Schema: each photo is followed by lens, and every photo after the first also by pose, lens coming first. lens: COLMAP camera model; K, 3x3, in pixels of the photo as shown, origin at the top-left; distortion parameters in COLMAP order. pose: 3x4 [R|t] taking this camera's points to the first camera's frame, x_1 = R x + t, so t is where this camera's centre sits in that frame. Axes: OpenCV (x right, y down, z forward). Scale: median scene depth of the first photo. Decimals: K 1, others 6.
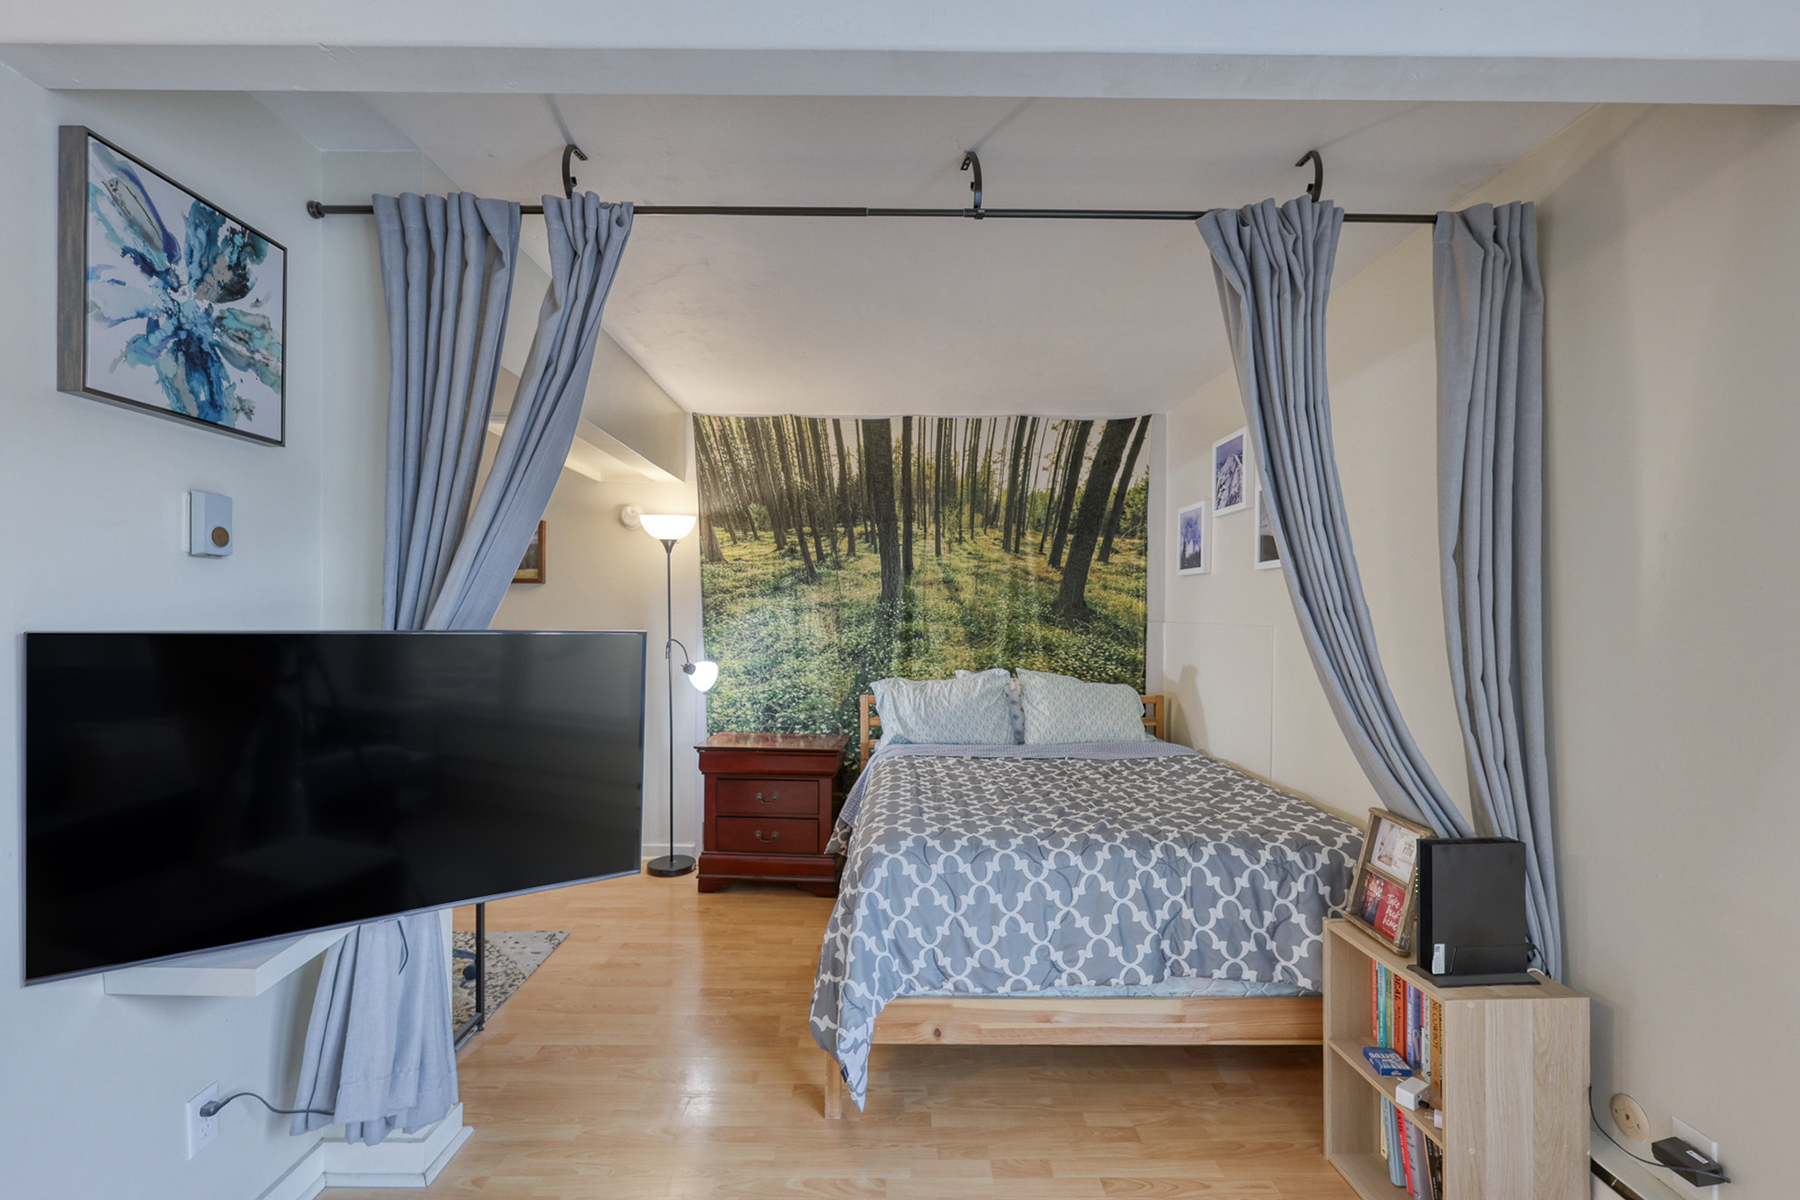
lens RADIAL K [[801.5, 0, 897.7], [0, 801.5, 621.5], [0, 0, 1]] dist [0.004315, -0.000254]
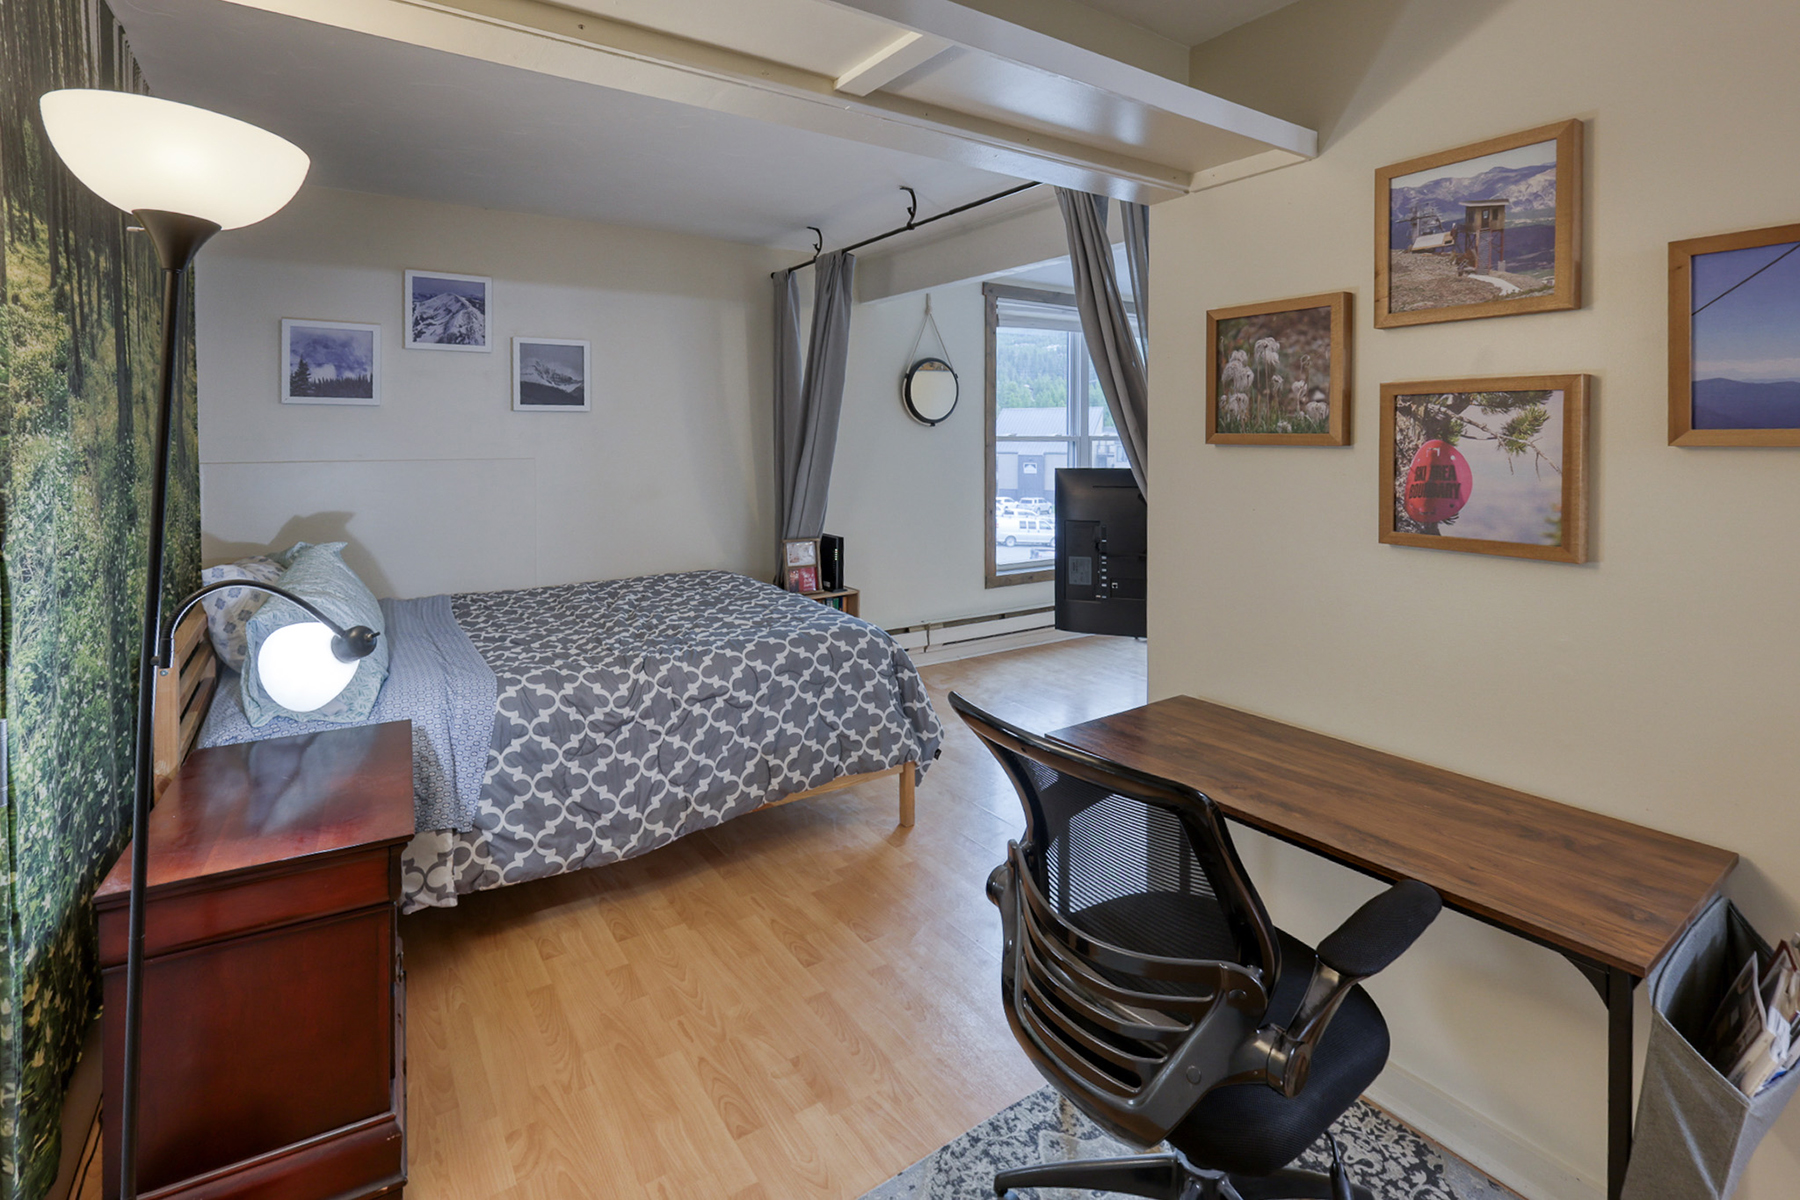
lens RADIAL K [[842.0, 0, 859.6], [0, 842.0, 436.3], [0, 0, 1]] dist [-0.001774, -0.000069]
pose [[-0.535863, -0.008065, 0.844266, -0.614567], [0.008533, 0.999852, 0.014967, -0.030615], [-0.844262, 0.015224, -0.535715, 0.909954]]
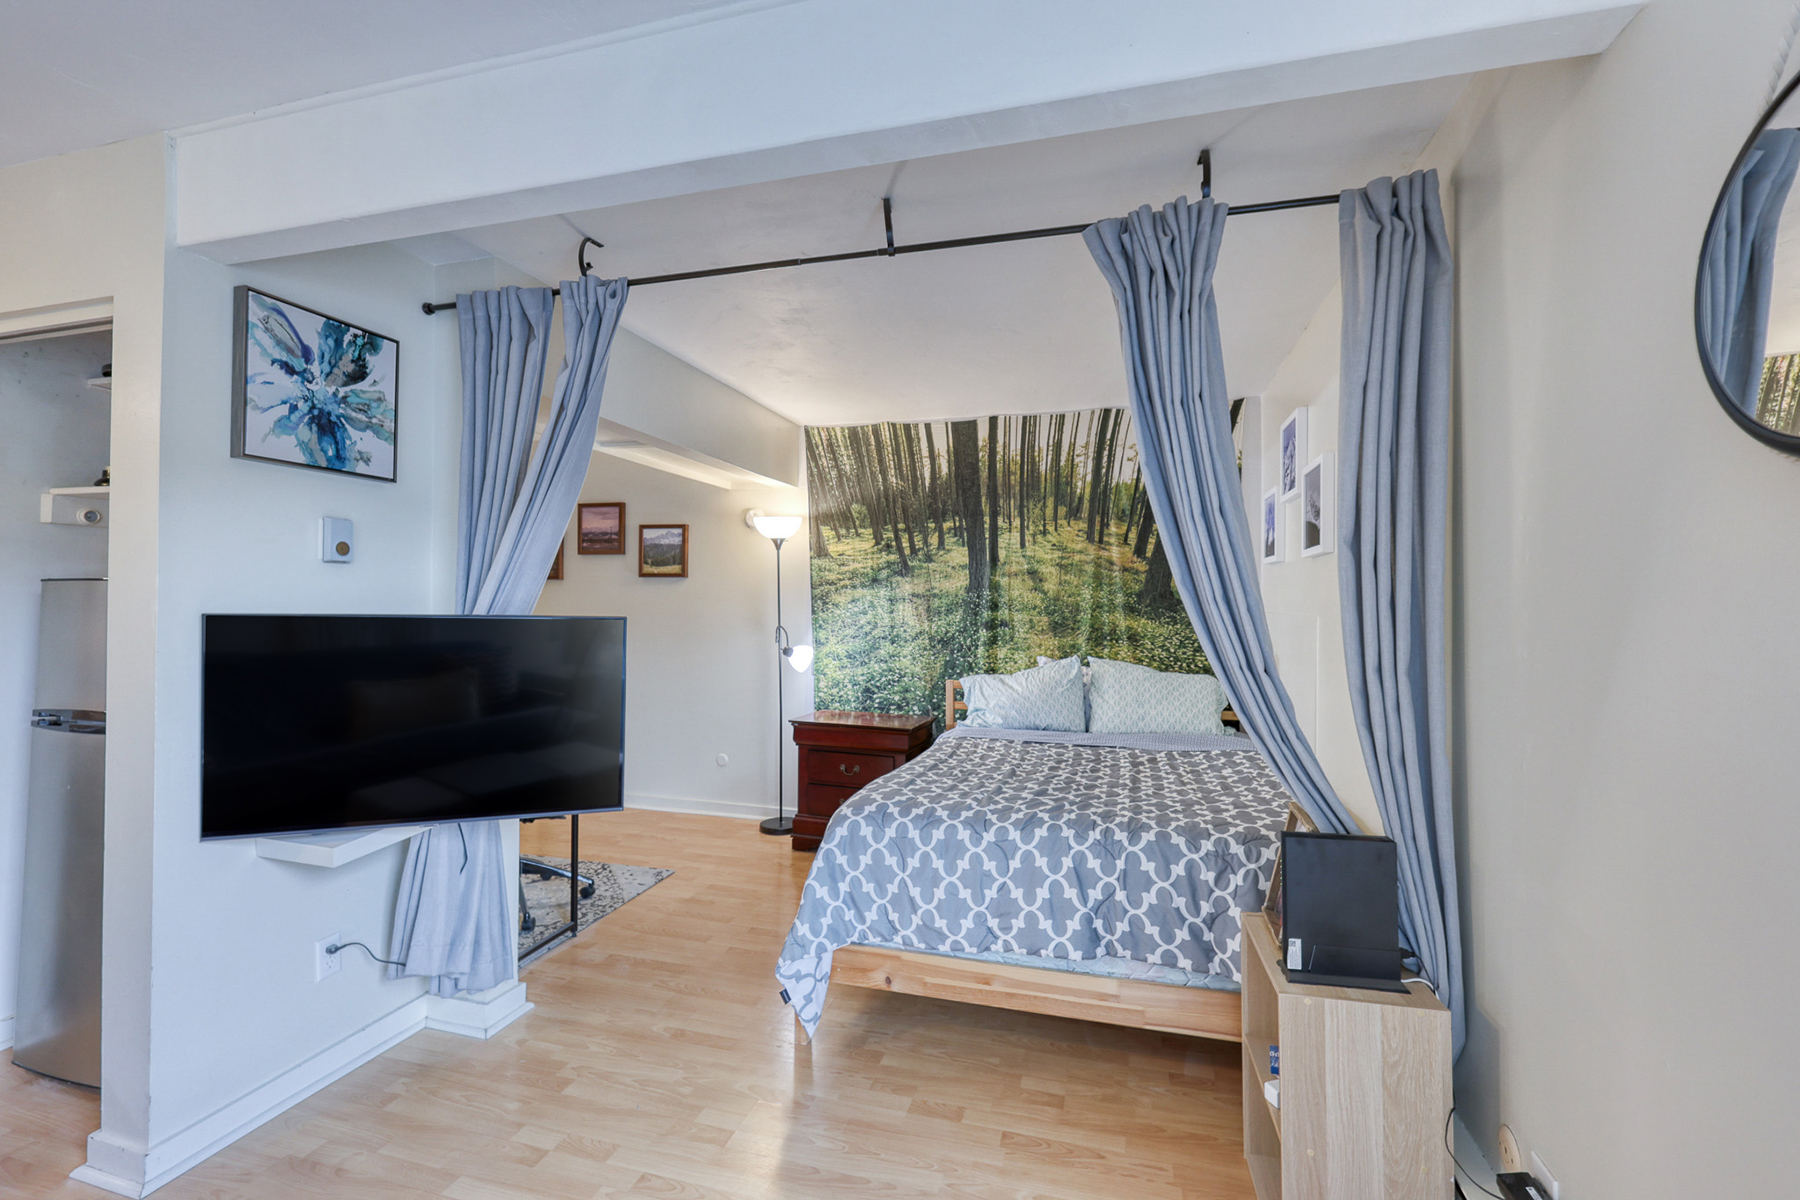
lens RADIAL K [[788.7, 0, 900.9], [0, 788.7, 597.6], [0, 0, 1]] dist [-0.000489, 0.000323]
pose [[0.960234, -0.001345, -0.279193, 0.185318], [-0.003652, 0.999842, -0.017377, 0.000925], [0.279172, 0.017705, 0.960078, -0.026027]]
